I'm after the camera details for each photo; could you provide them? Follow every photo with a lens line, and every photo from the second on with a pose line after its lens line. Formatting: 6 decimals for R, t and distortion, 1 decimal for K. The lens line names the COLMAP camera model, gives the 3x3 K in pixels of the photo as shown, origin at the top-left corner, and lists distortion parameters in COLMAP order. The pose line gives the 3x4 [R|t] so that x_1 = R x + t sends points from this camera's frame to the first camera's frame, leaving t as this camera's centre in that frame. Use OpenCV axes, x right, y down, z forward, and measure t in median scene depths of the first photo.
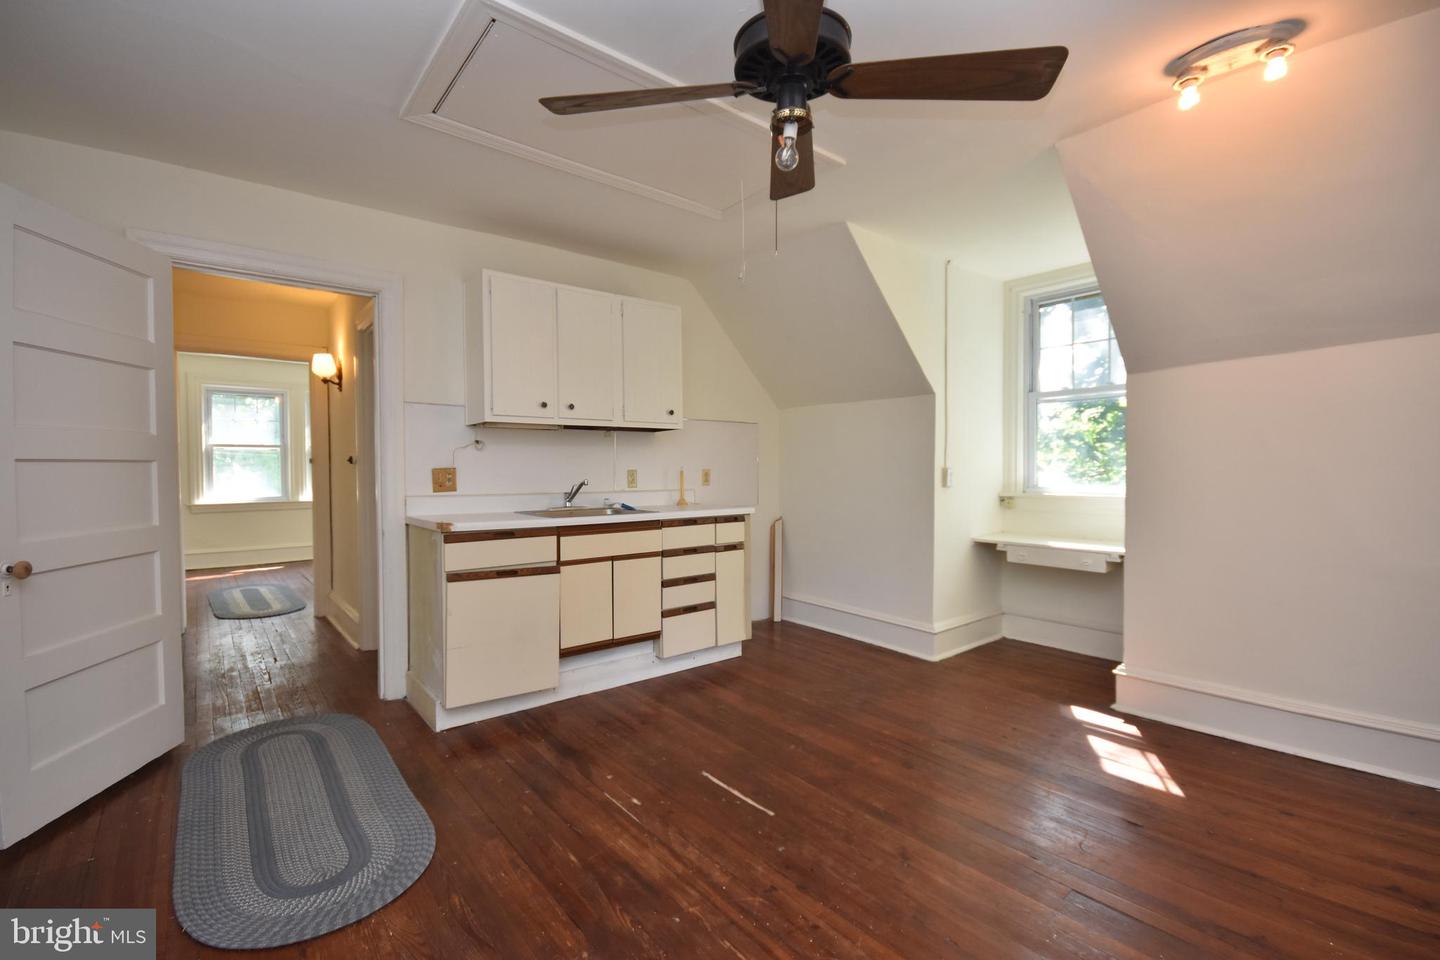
lens RADIAL K [[612.3, 0, 724.8], [0, 612.3, 481.6], [0, 0, 1]] dist [-0.009390, -0.000204]
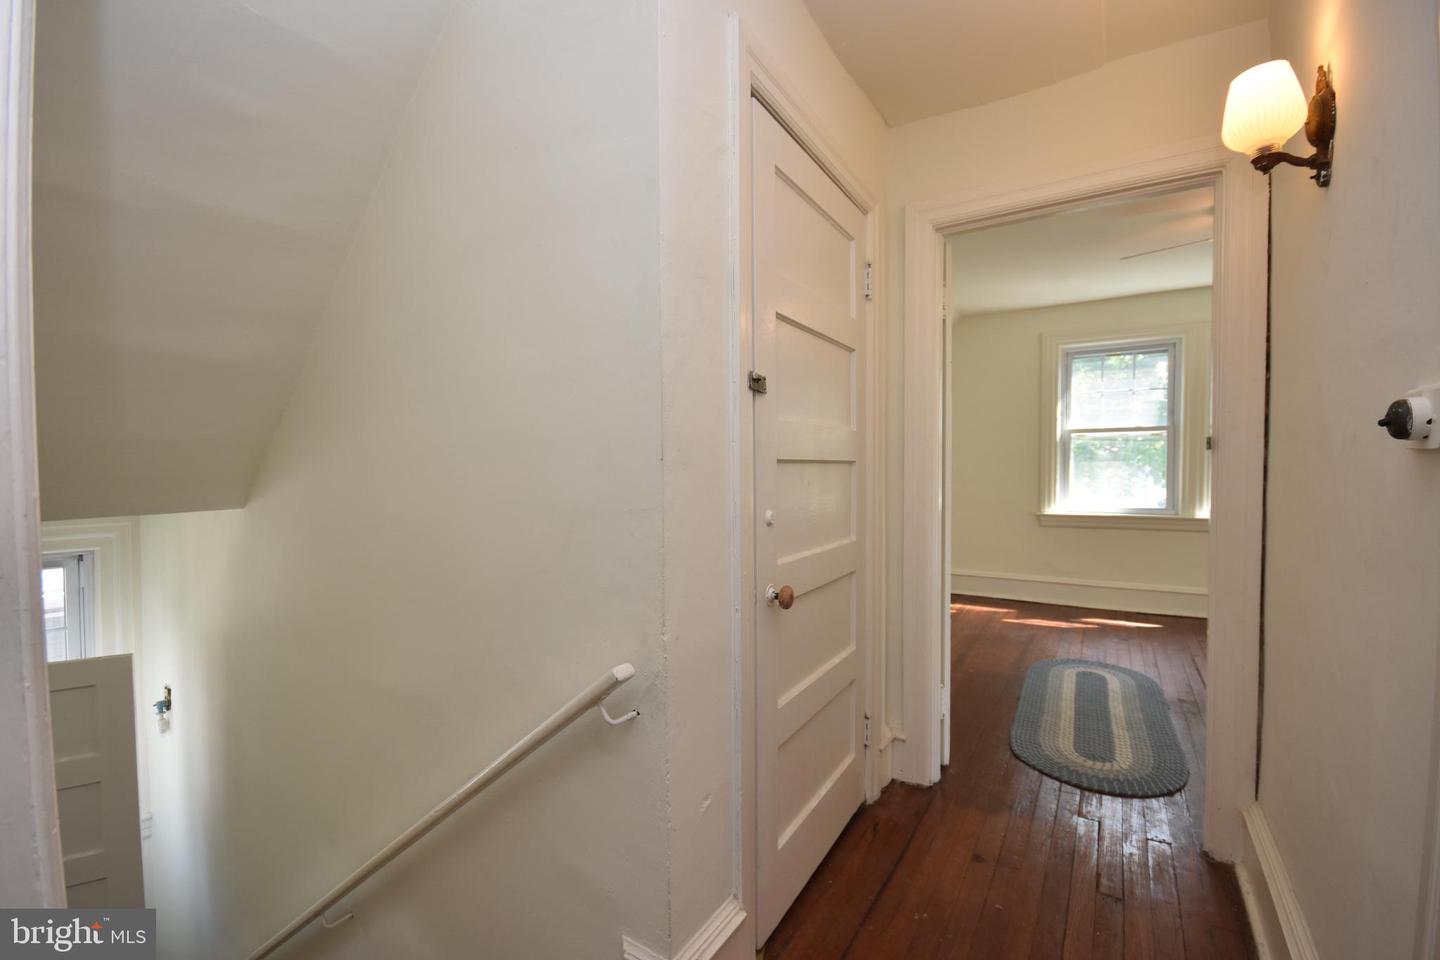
lens RADIAL K [[628.3, 0, 717.9], [0, 628.3, 487.0], [0, 0, 1]] dist [-0.002421, -0.001104]
pose [[0.290095, 0.030393, -0.956515, -0.263296], [-0.015245, 0.999515, 0.027136, -0.008666], [0.956876, 0.006710, 0.290418, 0.397906]]
